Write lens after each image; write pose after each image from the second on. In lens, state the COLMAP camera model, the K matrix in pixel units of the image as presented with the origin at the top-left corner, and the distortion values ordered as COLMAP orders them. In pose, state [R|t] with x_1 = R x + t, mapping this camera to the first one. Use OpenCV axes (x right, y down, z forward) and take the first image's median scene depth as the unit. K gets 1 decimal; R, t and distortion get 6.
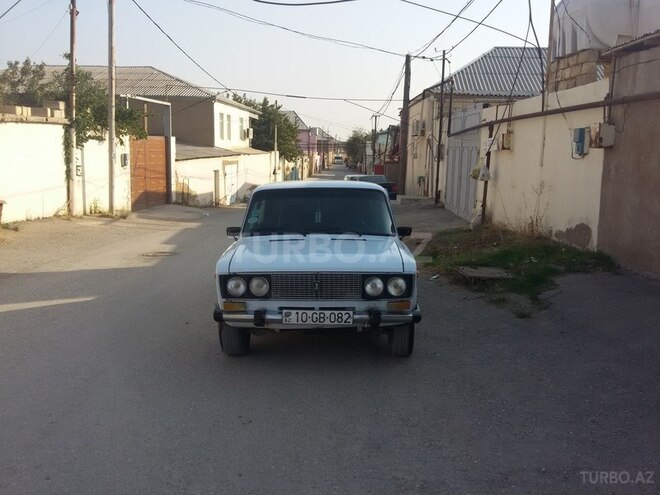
lens RADIAL K [[636.6, 0, 326.0], [0, 636.6, 249.9], [0, 0, 1]] dist [0.118212, -0.292146]
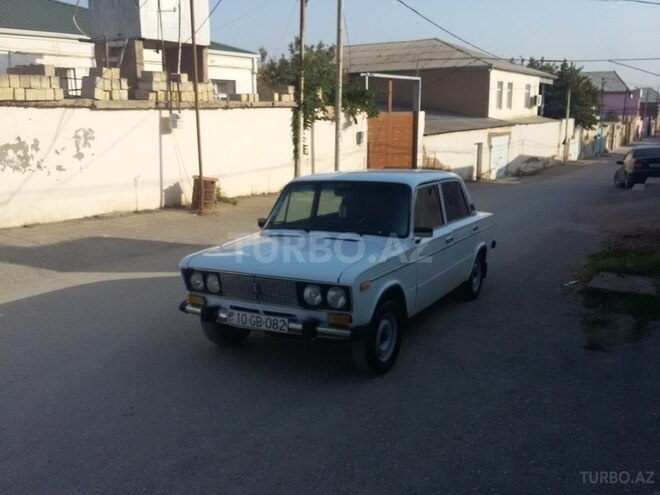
lens RADIAL K [[636.6, 0, 326.0], [0, 636.6, 249.9], [0, 0, 1]] dist [0.118212, -0.292146]
pose [[0.868673, 0.071027, -0.490268, 0.192432], [-0.046554, 0.996993, 0.061953, -0.023366], [0.493194, -0.030993, 0.869367, 0.075607]]
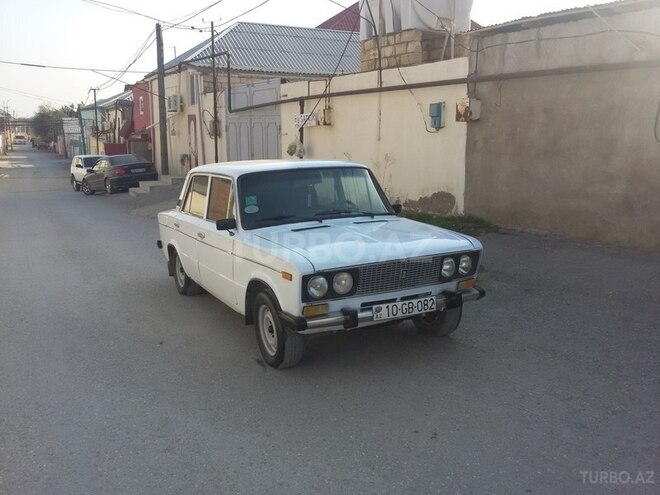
lens RADIAL K [[636.6, 0, 326.0], [0, 636.6, 249.9], [0, 0, 1]] dist [0.118212, -0.292146]
pose [[0.873642, -0.105249, 0.475049, -0.190400], [0.088786, 0.994416, 0.057033, -0.014003], [-0.478400, -0.007649, 0.878109, 0.088659]]
